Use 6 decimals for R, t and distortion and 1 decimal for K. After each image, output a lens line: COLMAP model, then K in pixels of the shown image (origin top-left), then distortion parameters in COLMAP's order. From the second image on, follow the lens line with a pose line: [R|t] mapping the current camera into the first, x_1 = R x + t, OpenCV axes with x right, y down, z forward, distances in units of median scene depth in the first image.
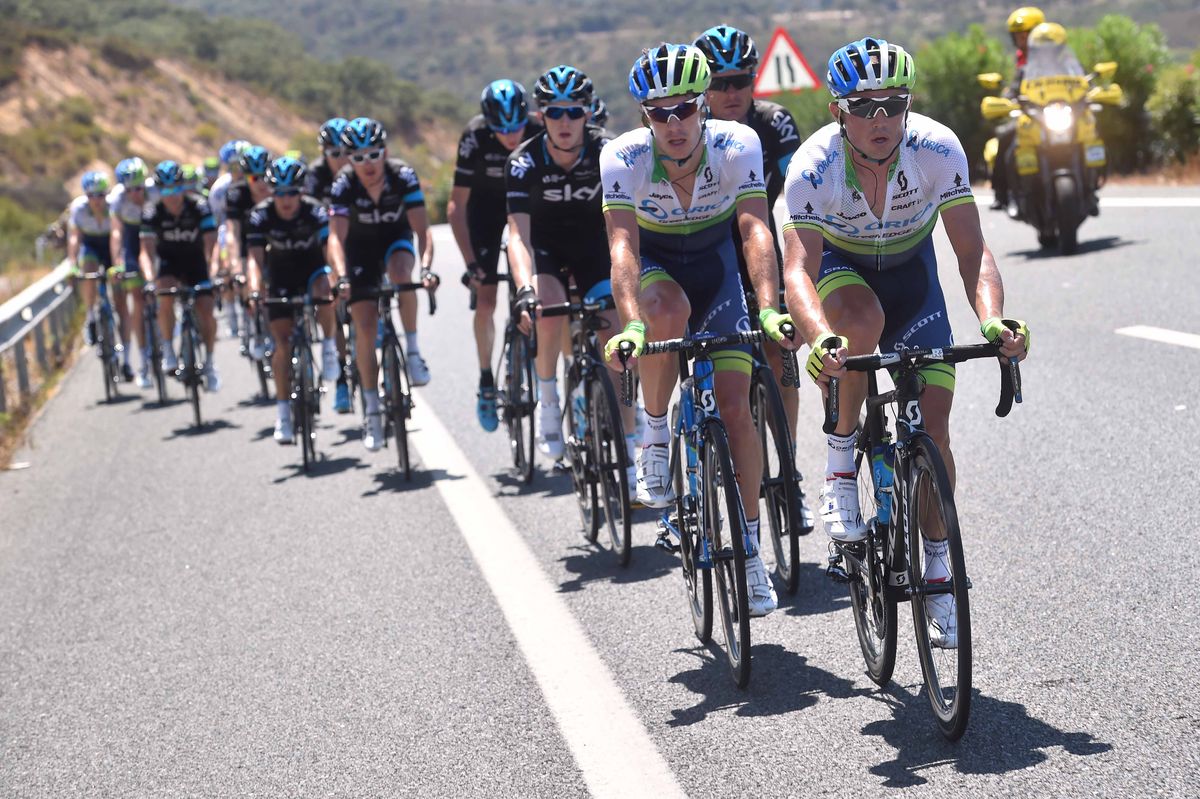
lens RADIAL K [[3783.5, 0, 599.9], [0, 3783.5, 399.7], [0, 0, 1]] dist [0.089110, 0.000000]
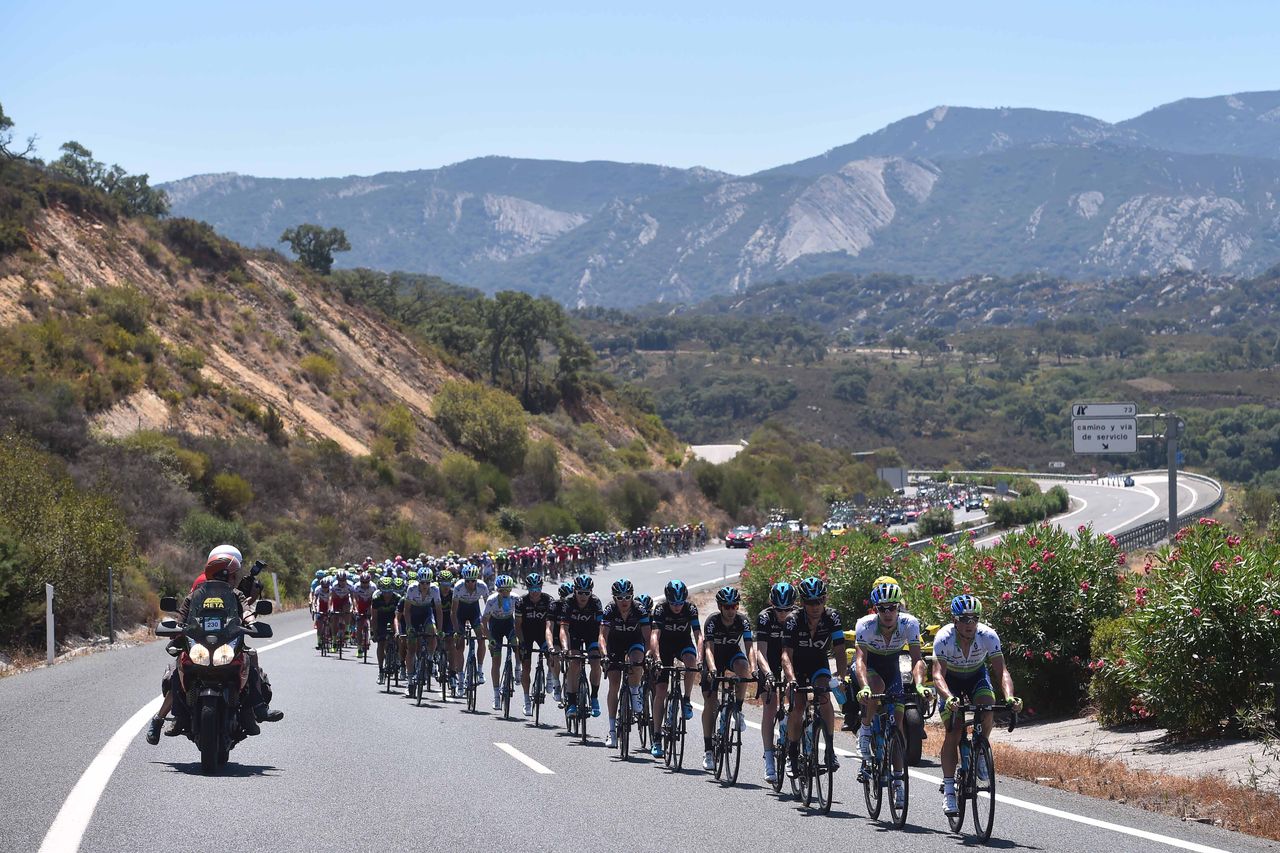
lens RADIAL K [[3402.9, 0, 640.2], [0, 3402.9, 426.8], [0, 0, 1]] dist [0.015000, 0.000000]
pose [[0.997667, 0.067427, 0.010722, -0.055411], [-0.066367, 0.994626, -0.079466, -0.018237], [-0.016022, 0.078569, 0.996780, 0.427426]]
